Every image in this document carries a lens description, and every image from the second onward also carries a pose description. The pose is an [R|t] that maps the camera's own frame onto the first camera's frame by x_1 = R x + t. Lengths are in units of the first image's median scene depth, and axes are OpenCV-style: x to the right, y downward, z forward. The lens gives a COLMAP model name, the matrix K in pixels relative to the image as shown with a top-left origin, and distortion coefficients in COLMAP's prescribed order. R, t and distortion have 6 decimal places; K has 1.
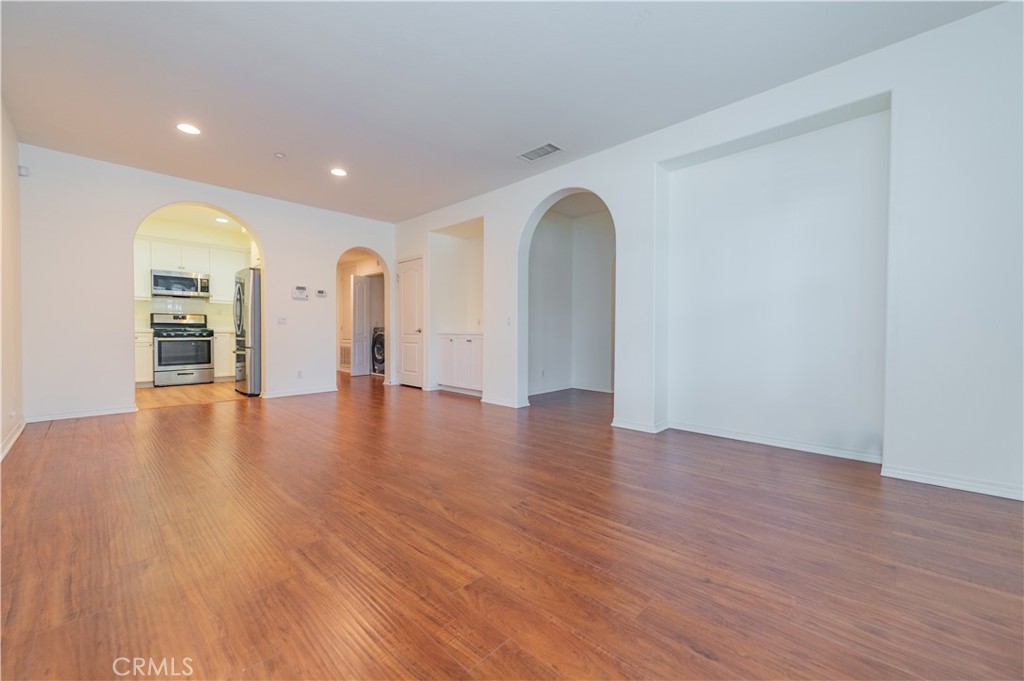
lens RADIAL K [[400.9, 0, 511.0], [0, 400.9, 333.5], [0, 0, 1]] dist [0.009814, -0.001109]
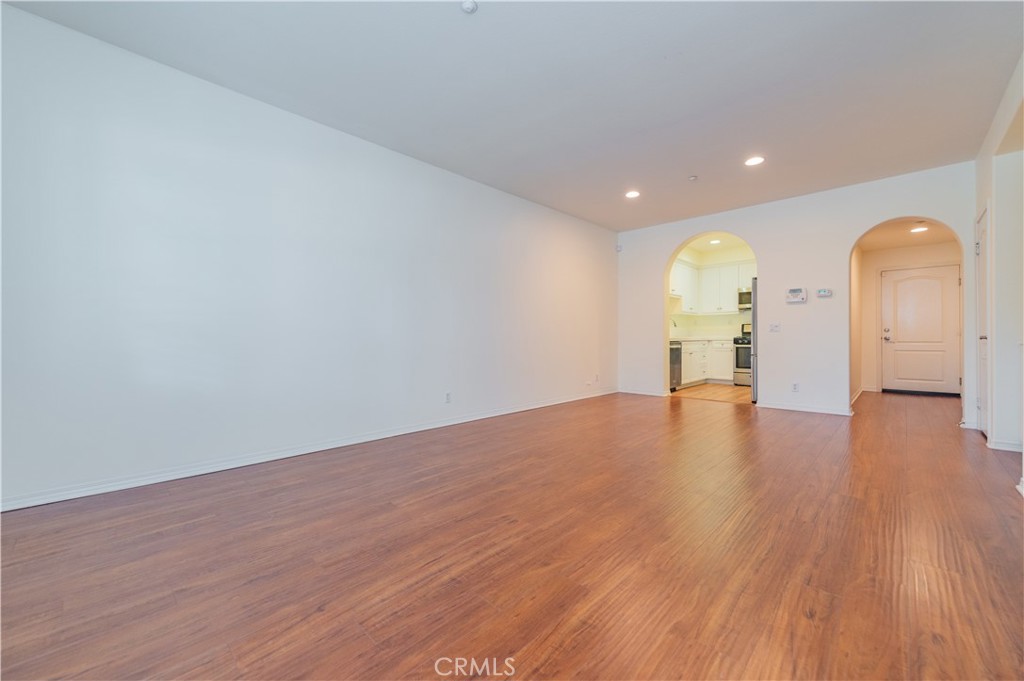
lens RADIAL K [[400.9, 0, 513.5], [0, 400.9, 339.3], [0, 0, 1]] dist [0.009814, -0.001109]
pose [[0.007587, 0.002135, -0.999969, 0.374798], [-0.007039, 0.999973, 0.002081, -0.003335], [0.999946, 0.007023, 0.007602, 0.378685]]
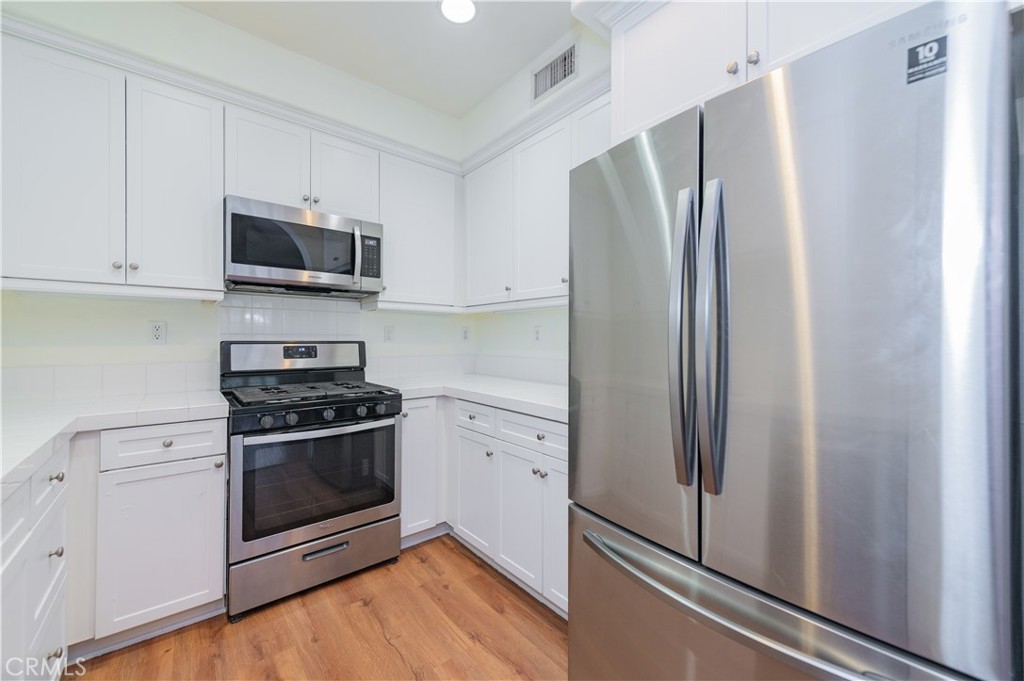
lens RADIAL K [[400.9, 0, 515.1], [0, 400.9, 337.4], [0, 0, 1]] dist [0.009814, -0.001109]
pose [[0.993375, 0.001273, -0.114909, -0.770601], [-0.002784, 0.999912, -0.012995, -0.061121], [0.114883, 0.013229, 0.993291, 0.874164]]
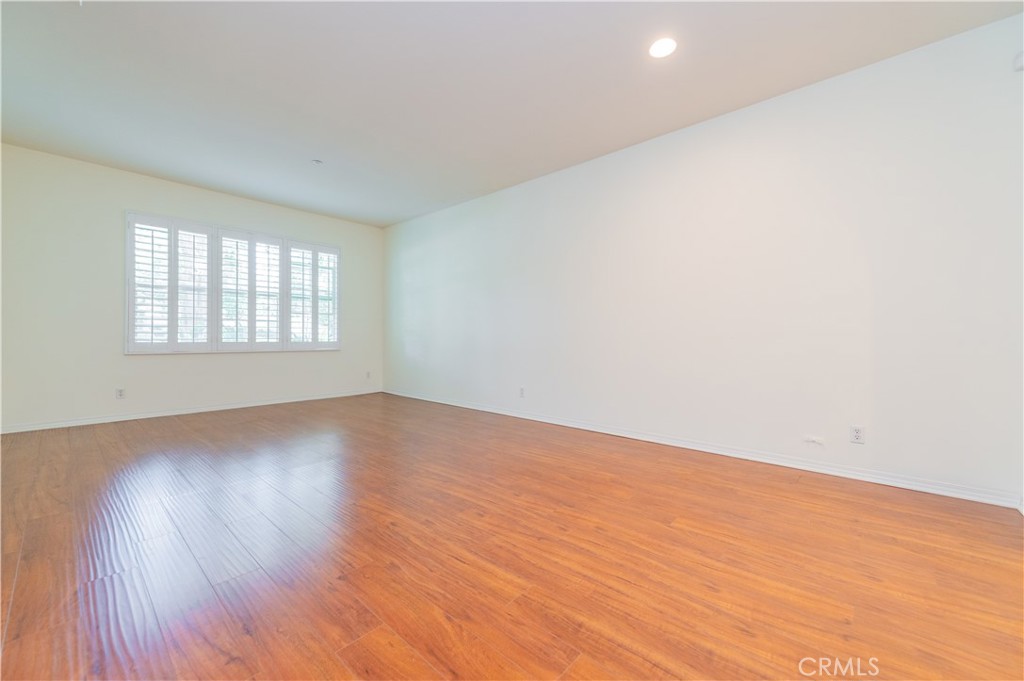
lens RADIAL K [[400.9, 0, 514.9], [0, 400.9, 348.2], [0, 0, 1]] dist [0.009814, -0.001109]
pose [[-0.998726, 0.001178, -0.050441, 0.165733], [-0.000391, 0.999517, 0.031084, -0.004401], [0.050453, 0.031064, -0.998243, 0.587979]]
